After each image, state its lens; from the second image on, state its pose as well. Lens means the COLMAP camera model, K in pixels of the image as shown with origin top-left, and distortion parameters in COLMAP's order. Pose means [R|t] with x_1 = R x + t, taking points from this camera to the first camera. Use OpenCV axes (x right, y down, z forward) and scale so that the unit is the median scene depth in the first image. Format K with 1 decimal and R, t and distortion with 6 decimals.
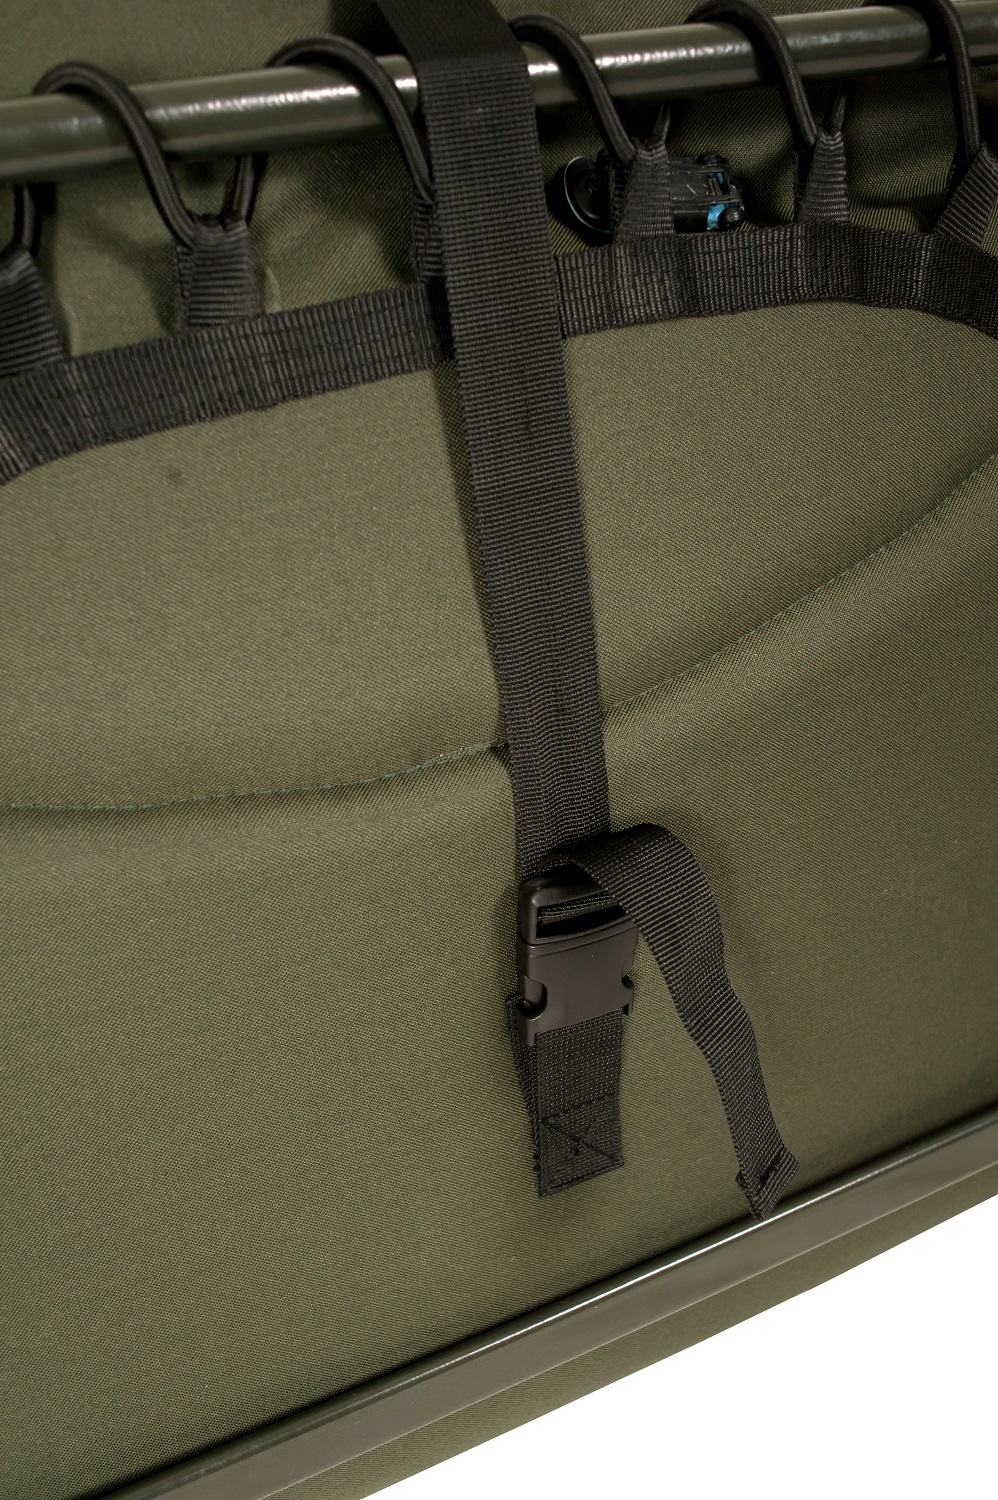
lens RADIAL K [[1532.3, 0, 490.0], [0, 1532.3, 744.2], [0, 0, 1]] dist [-0.071649, 0.000000]
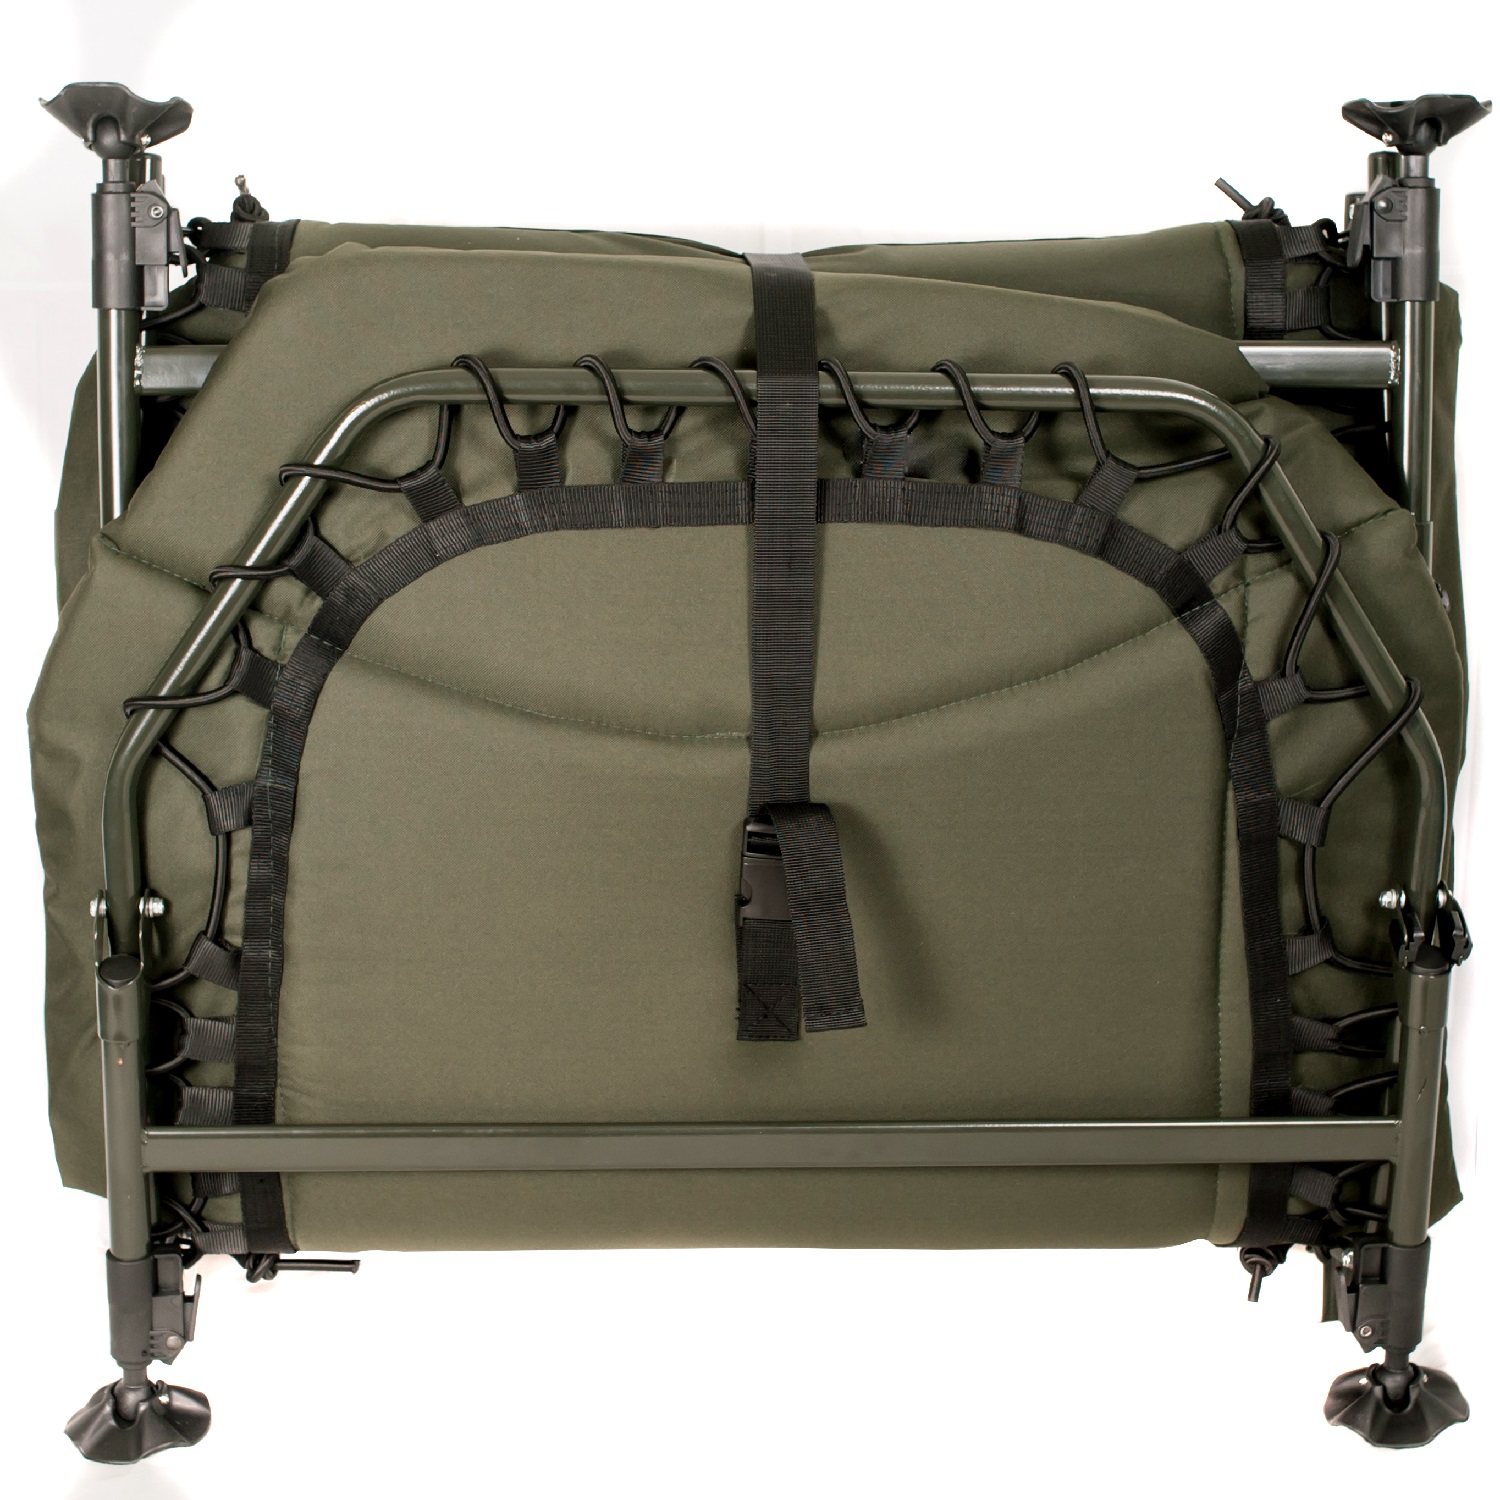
lens RADIAL K [[3039.6, 0, 753.8], [0, 3039.6, 743.7], [0, 0, 1]] dist [-0.037633, 0.000000]
pose [[0.920602, 0.214845, -0.326088, 1.323567], [-0.258027, 0.961456, -0.094994, 0.390523], [0.293111, 0.171592, 0.940554, -2.630522]]
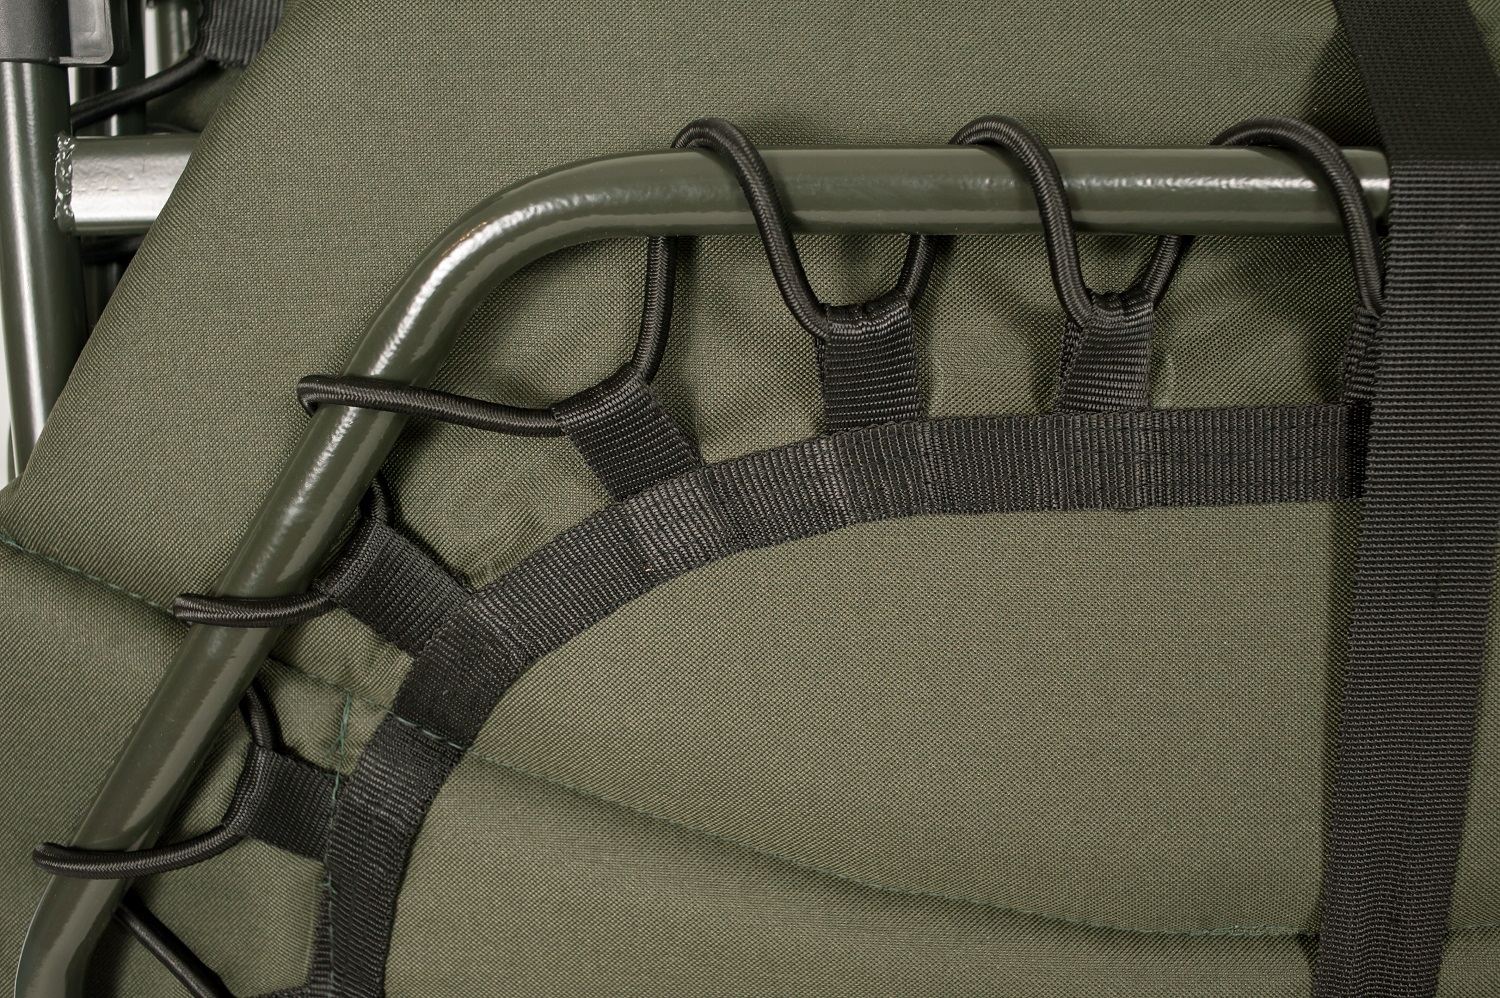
lens RADIAL K [[1532.3, 0, 757.2], [0, 1532.3, 500.1], [0, 0, 1]] dist [-0.071649, 0.000000]
pose [[0.891969, 0.227384, -0.390752, 0.005969], [-0.259860, 0.965131, -0.031558, -0.143529], [0.369951, 0.129690, 0.919955, 0.108805]]
